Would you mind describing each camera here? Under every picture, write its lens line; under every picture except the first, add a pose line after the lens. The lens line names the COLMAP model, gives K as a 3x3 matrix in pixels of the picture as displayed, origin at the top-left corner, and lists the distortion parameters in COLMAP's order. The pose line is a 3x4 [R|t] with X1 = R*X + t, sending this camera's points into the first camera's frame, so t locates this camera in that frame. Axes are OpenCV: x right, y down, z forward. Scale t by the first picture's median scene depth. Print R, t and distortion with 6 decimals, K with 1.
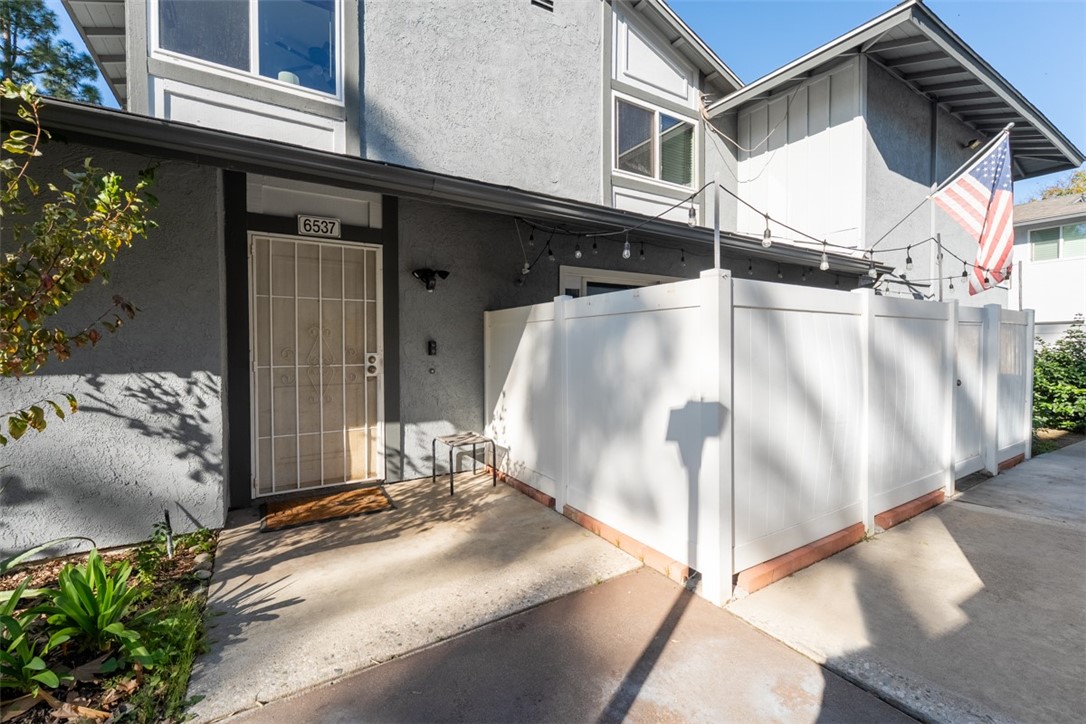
lens RADIAL K [[452.6, 0, 543.0], [0, 452.6, 362.0], [0, 0, 1]] dist [0.000454, -0.000077]
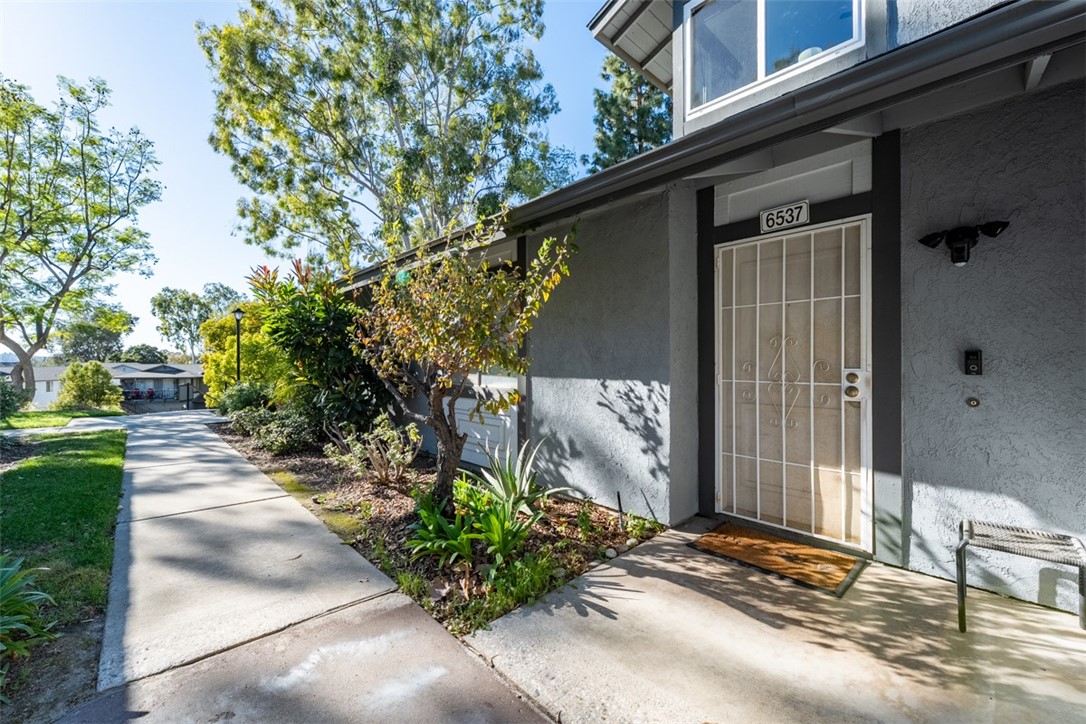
lens RADIAL K [[452.6, 0, 543.0], [0, 452.6, 362.0], [0, 0, 1]] dist [0.000454, -0.000077]
pose [[0.179461, 0.005196, -0.983751, 0.273588], [-0.034763, 0.999395, -0.001063, -0.014223], [0.983151, 0.034388, 0.179533, 0.444823]]
